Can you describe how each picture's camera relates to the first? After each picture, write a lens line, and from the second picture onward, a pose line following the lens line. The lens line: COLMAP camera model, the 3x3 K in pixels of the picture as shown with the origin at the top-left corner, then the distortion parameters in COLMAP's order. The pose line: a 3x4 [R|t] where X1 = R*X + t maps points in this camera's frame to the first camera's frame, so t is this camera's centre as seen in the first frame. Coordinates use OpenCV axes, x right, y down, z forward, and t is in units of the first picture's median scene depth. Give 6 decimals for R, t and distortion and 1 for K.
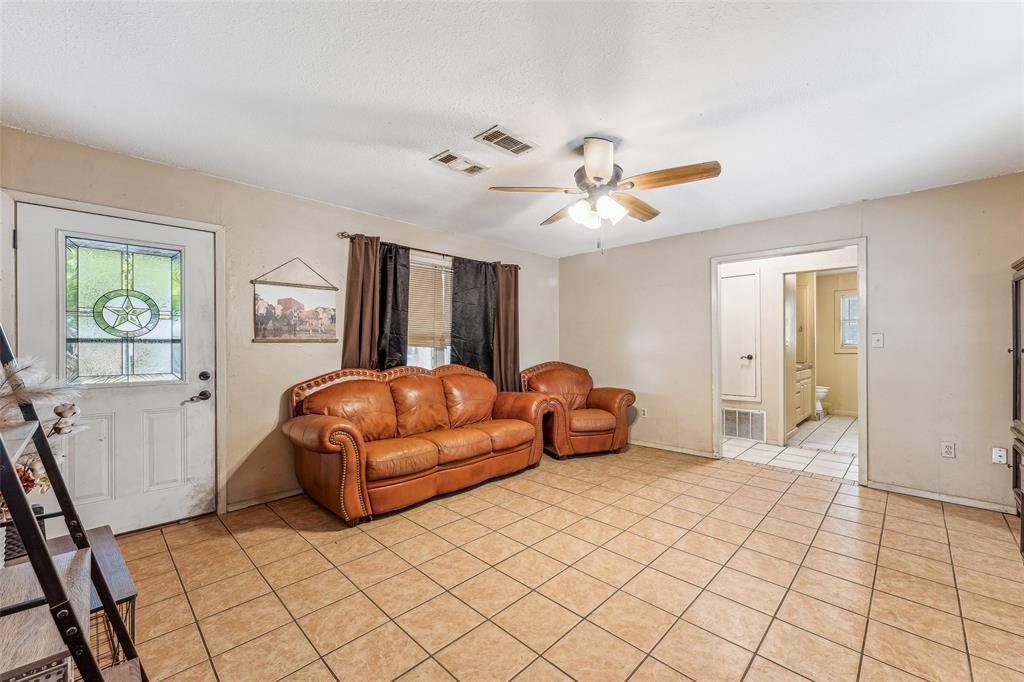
lens RADIAL K [[407.5, 0, 513.6], [0, 407.5, 345.7], [0, 0, 1]] dist [0.000691, 0.000205]
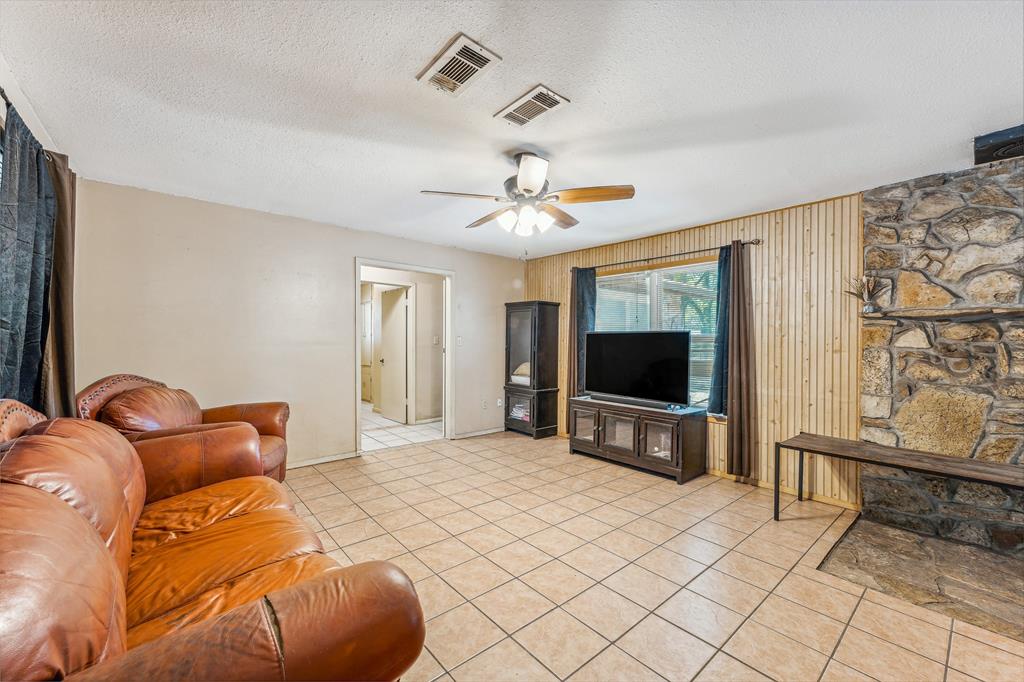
lens RADIAL K [[407.5, 0, 503.7], [0, 407.5, 340.7], [0, 0, 1]] dist [0.000691, 0.000205]
pose [[0.096438, 0.005379, 0.995324, -0.620400], [-0.003995, 0.999979, -0.005017, -0.009320], [-0.995331, -0.003493, 0.096457, 0.696287]]
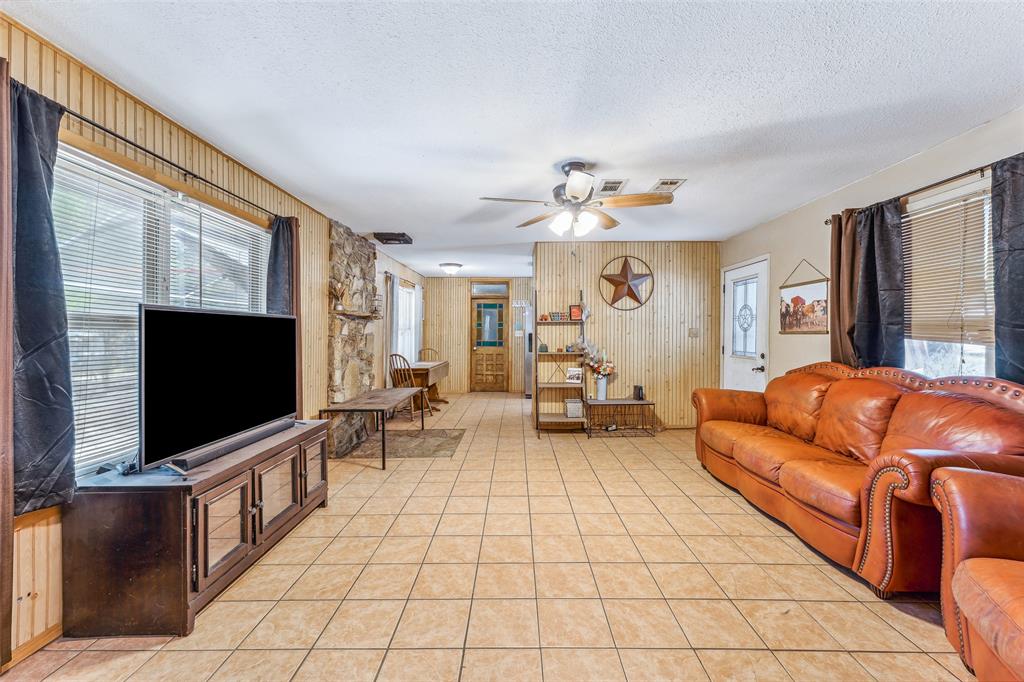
lens RADIAL K [[407.5, 0, 522.6], [0, 407.5, 334.6], [0, 0, 1]] dist [0.000691, 0.000205]
pose [[-0.700589, 0.004716, -0.713550, 0.832475], [-0.001802, 0.999963, 0.008378, -0.014528], [0.713563, 0.007155, -0.700554, 1.252503]]
